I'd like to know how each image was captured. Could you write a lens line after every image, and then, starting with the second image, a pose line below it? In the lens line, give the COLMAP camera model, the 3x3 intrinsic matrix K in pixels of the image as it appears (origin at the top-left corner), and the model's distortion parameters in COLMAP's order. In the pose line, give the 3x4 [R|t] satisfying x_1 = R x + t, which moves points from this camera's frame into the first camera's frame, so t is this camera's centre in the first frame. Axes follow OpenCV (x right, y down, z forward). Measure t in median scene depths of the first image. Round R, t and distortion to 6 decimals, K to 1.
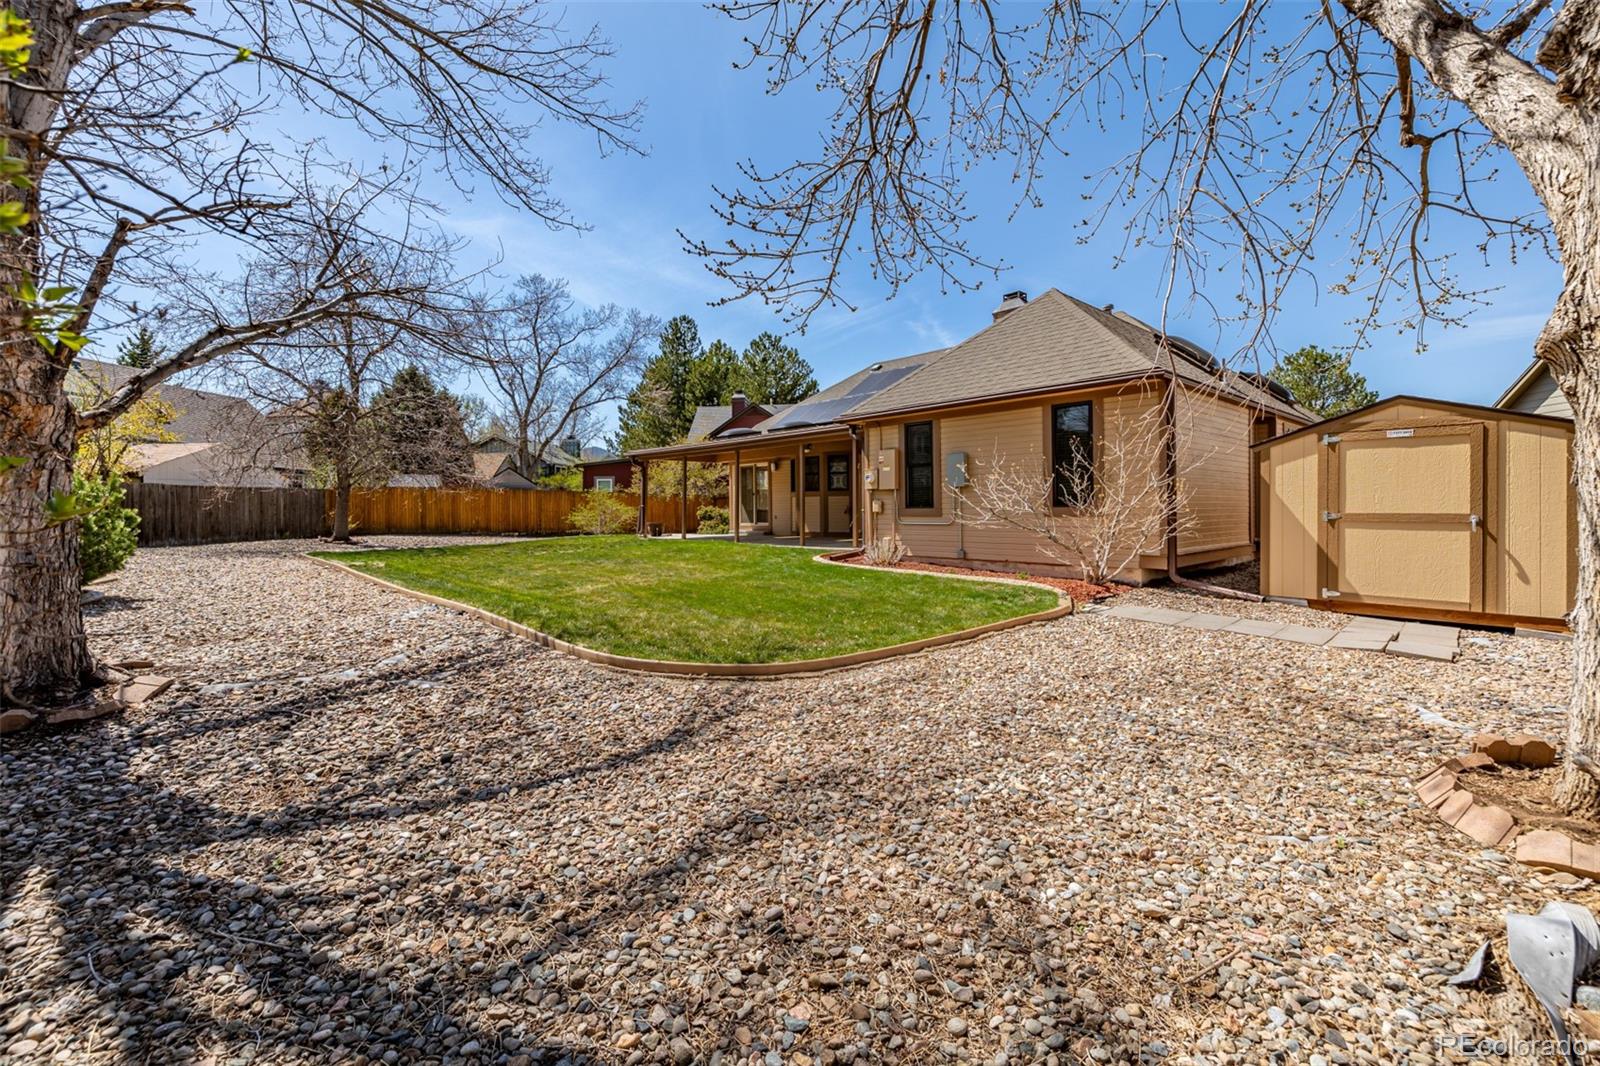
lens RADIAL K [[677.7, 0, 795.9], [0, 677.7, 519.5], [0, 0, 1]] dist [0.008029, -0.000881]
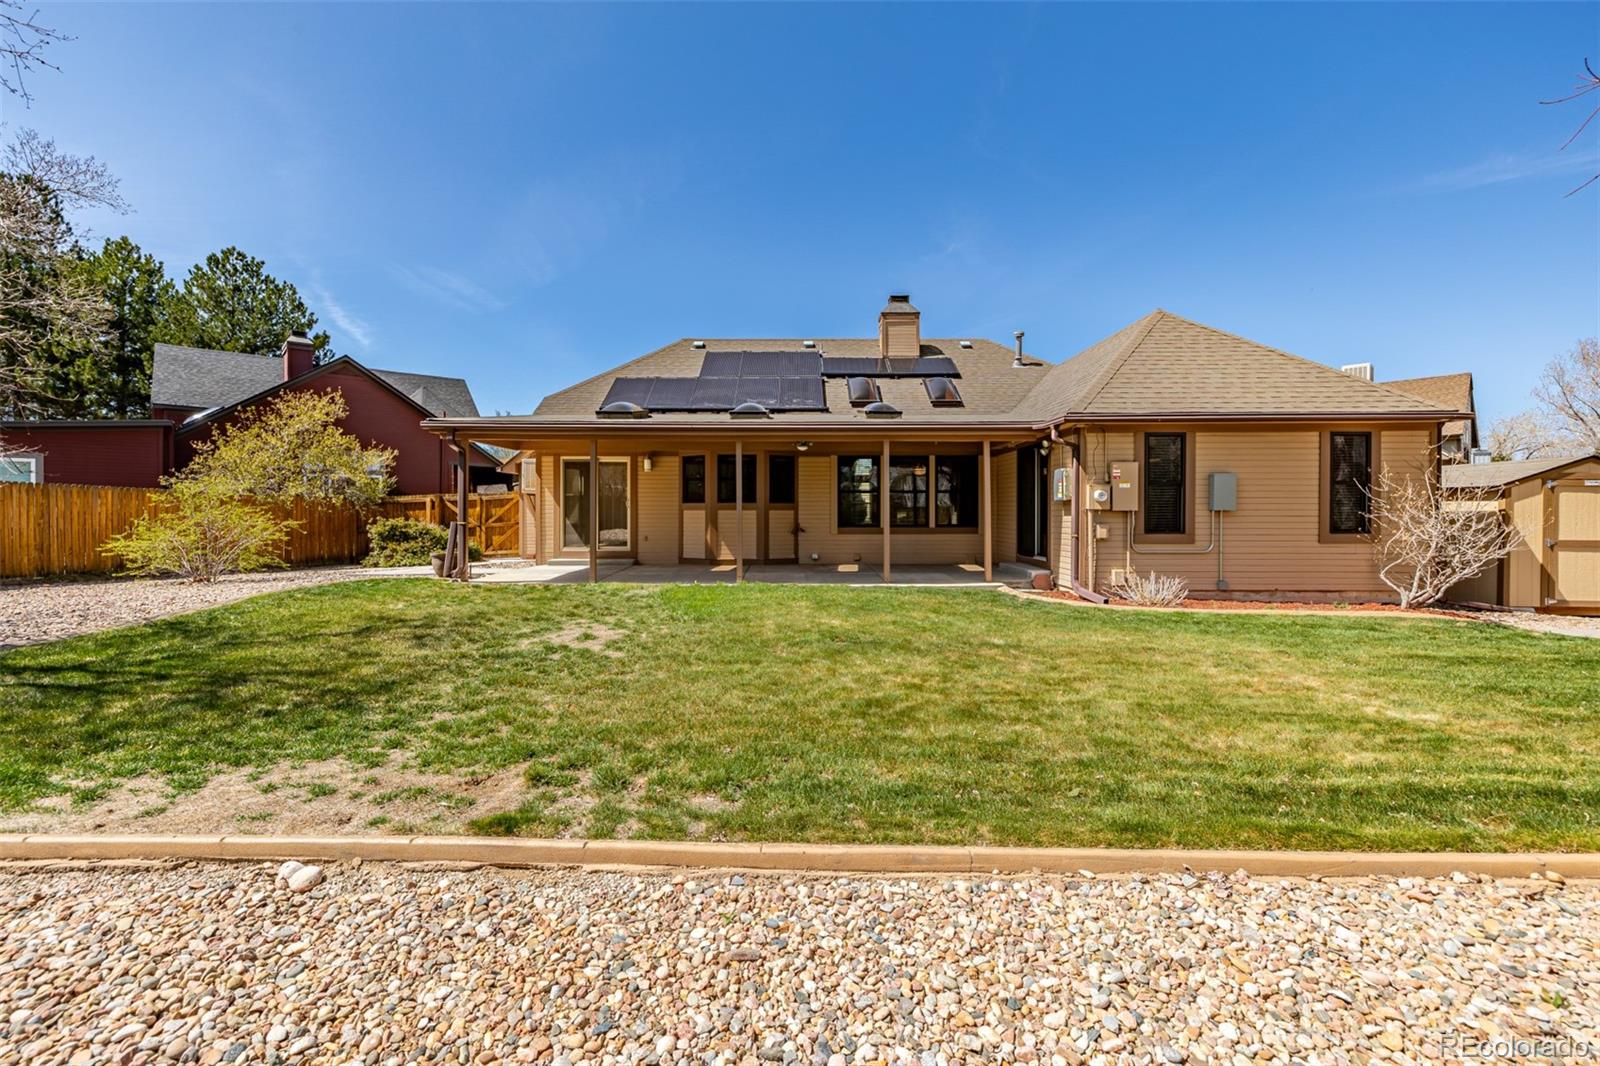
lens RADIAL K [[677.7, 0, 797.4], [0, 677.7, 519.4], [0, 0, 1]] dist [0.008029, -0.000881]
pose [[0.683288, -0.000934, 0.730148, -0.790971], [0.005956, 0.999973, -0.004295, -0.035176], [-0.730125, 0.007283, 0.683275, 0.786274]]
